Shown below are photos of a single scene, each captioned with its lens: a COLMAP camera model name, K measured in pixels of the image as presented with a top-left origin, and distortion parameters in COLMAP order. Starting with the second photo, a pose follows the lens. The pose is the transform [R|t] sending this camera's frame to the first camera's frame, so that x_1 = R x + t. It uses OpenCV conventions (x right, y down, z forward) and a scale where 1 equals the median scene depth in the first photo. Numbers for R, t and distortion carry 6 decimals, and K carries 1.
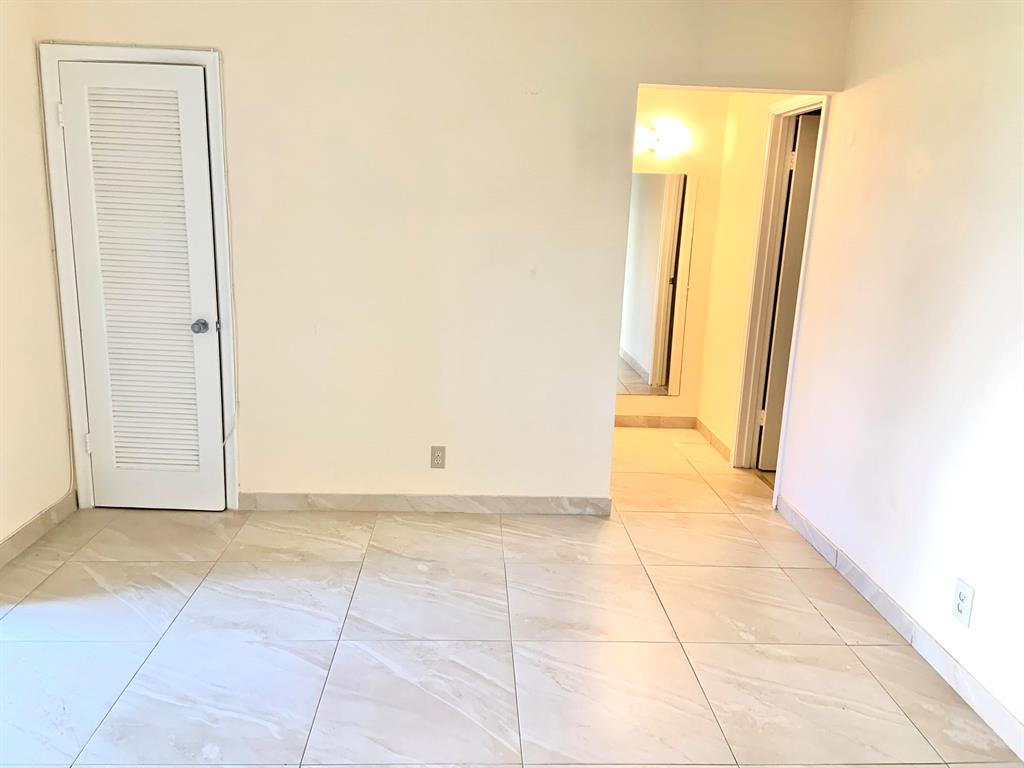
lens RADIAL K [[769.7, 0, 512.0], [0, 769.7, 384.0], [0, 0, 1]] dist [0.137228, -0.164208]
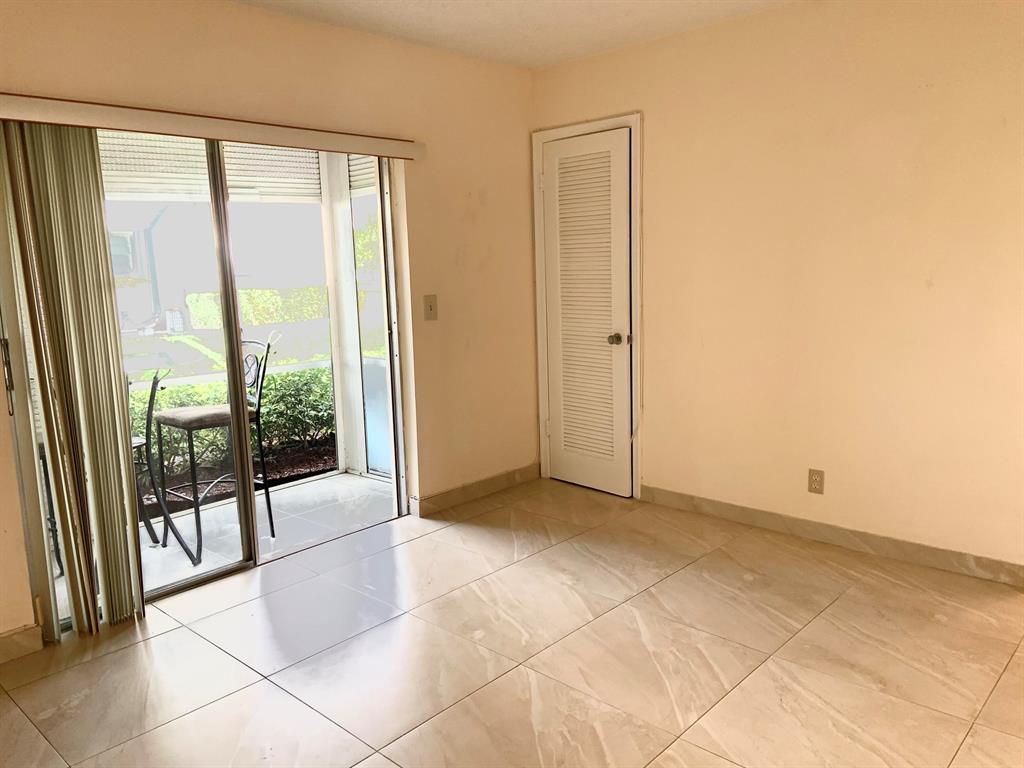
lens RADIAL K [[769.7, 0, 512.0], [0, 769.7, 384.0], [0, 0, 1]] dist [0.137228, -0.164208]
pose [[0.698703, 0.057650, -0.713086, 0.347865], [-0.110707, 0.993454, -0.028158, 0.047511], [0.706794, 0.098618, 0.700511, 0.049783]]
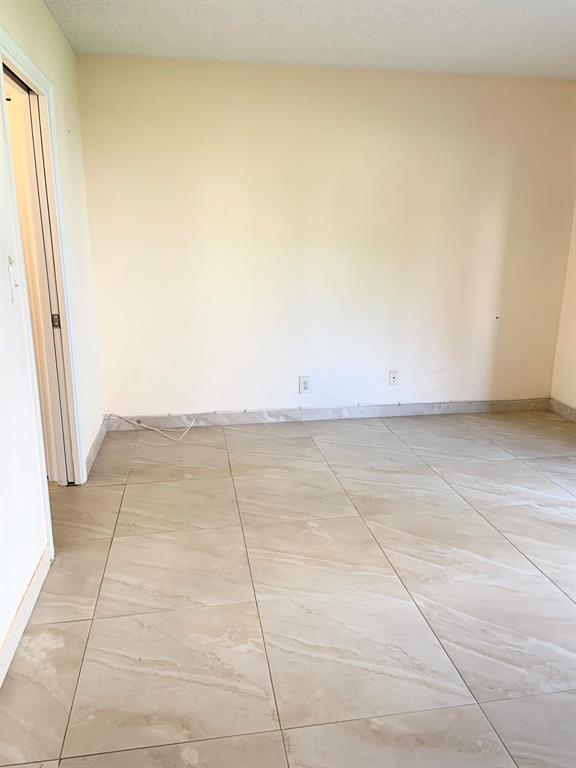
lens RADIAL K [[577.2, 0, 288.0], [0, 577.2, 384.0], [0, 0, 1]] dist [0.137228, -0.164208]
pose [[-0.992148, -0.009497, -0.124712, 0.225682], [-0.065734, 0.887891, 0.455334, -0.204739], [0.106406, 0.459957, -0.881543, 1.080582]]
